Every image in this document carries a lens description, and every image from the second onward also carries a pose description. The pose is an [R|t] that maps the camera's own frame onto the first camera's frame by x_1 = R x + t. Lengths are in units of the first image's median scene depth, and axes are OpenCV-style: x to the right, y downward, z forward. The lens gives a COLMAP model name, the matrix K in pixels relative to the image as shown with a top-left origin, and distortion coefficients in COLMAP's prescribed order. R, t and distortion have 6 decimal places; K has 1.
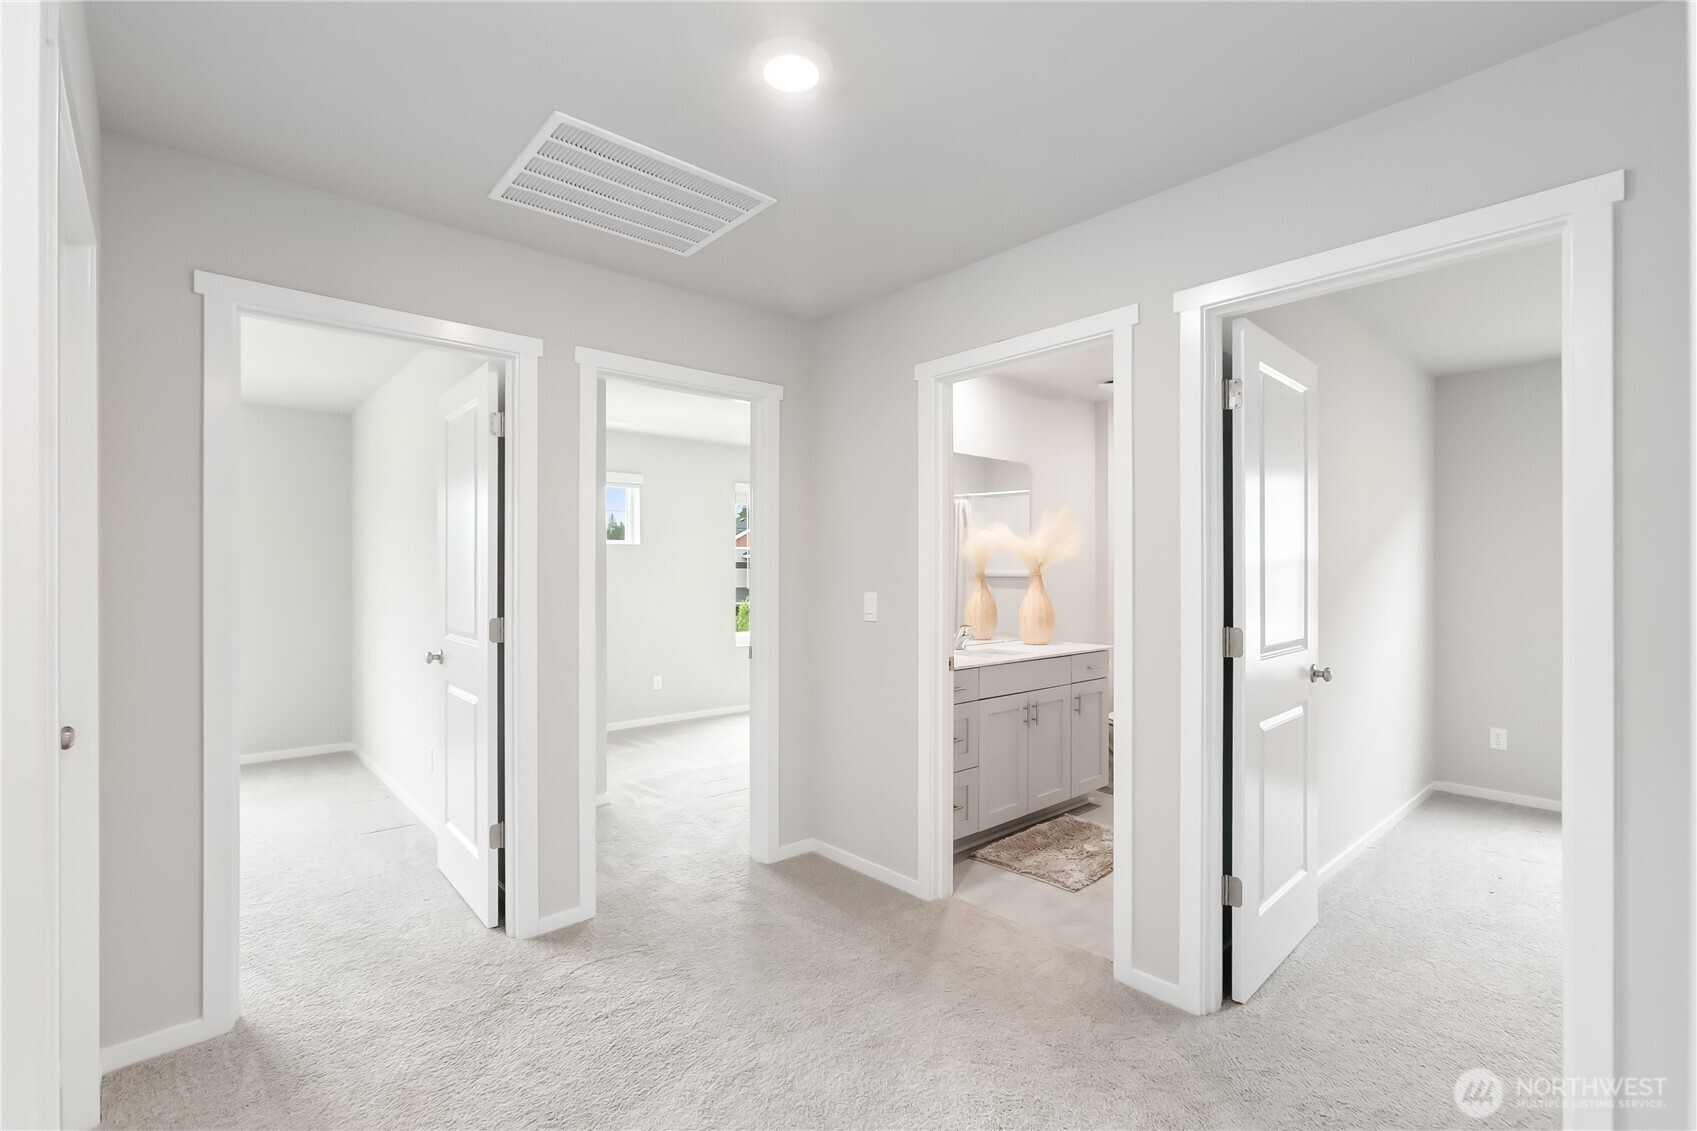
lens RADIAL K [[767.0, 0, 853.3], [0, 767.0, 567.1], [0, 0, 1]] dist [-0.025978, 0.023493]
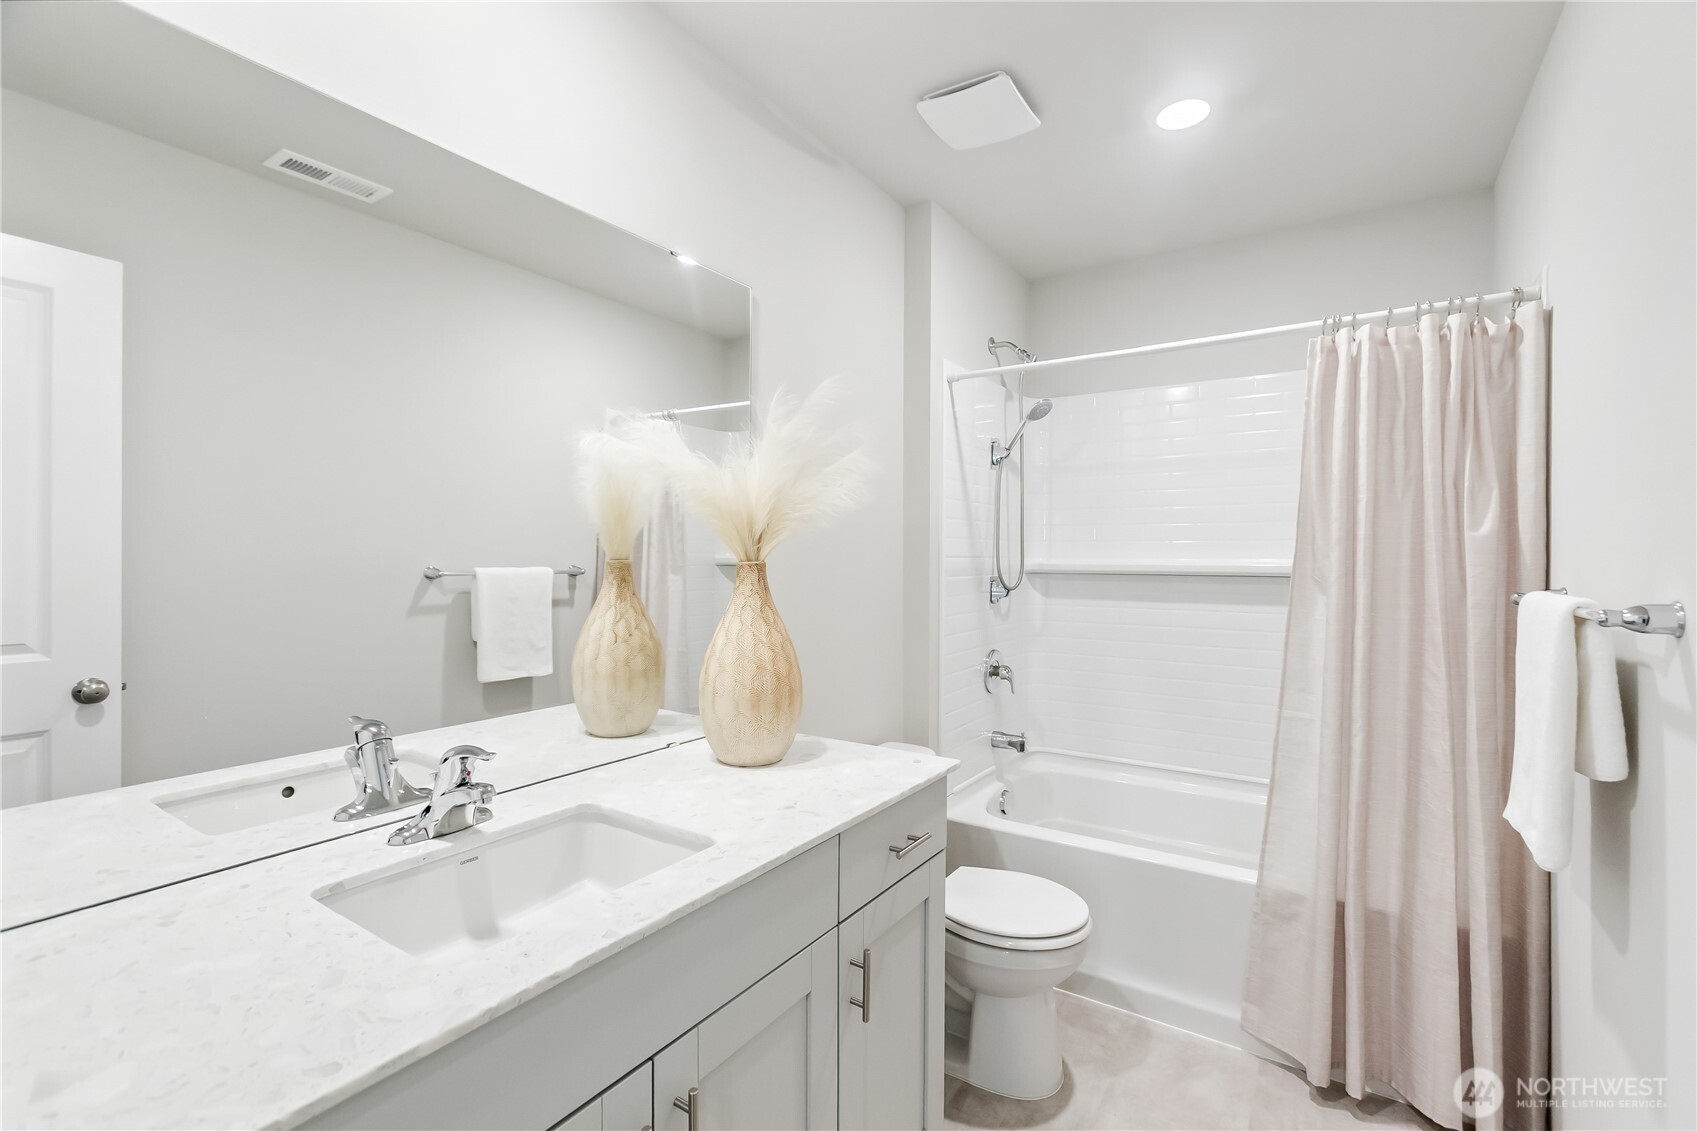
lens RADIAL K [[767.0, 0, 853.3], [0, 767.0, 567.1], [0, 0, 1]] dist [-0.025978, 0.023493]
pose [[0.966045, 0.000686, 0.258374, 0.194062], [-0.006061, 0.999781, 0.020006, 0.003928], [-0.258304, -0.020892, 0.965838, 0.648977]]
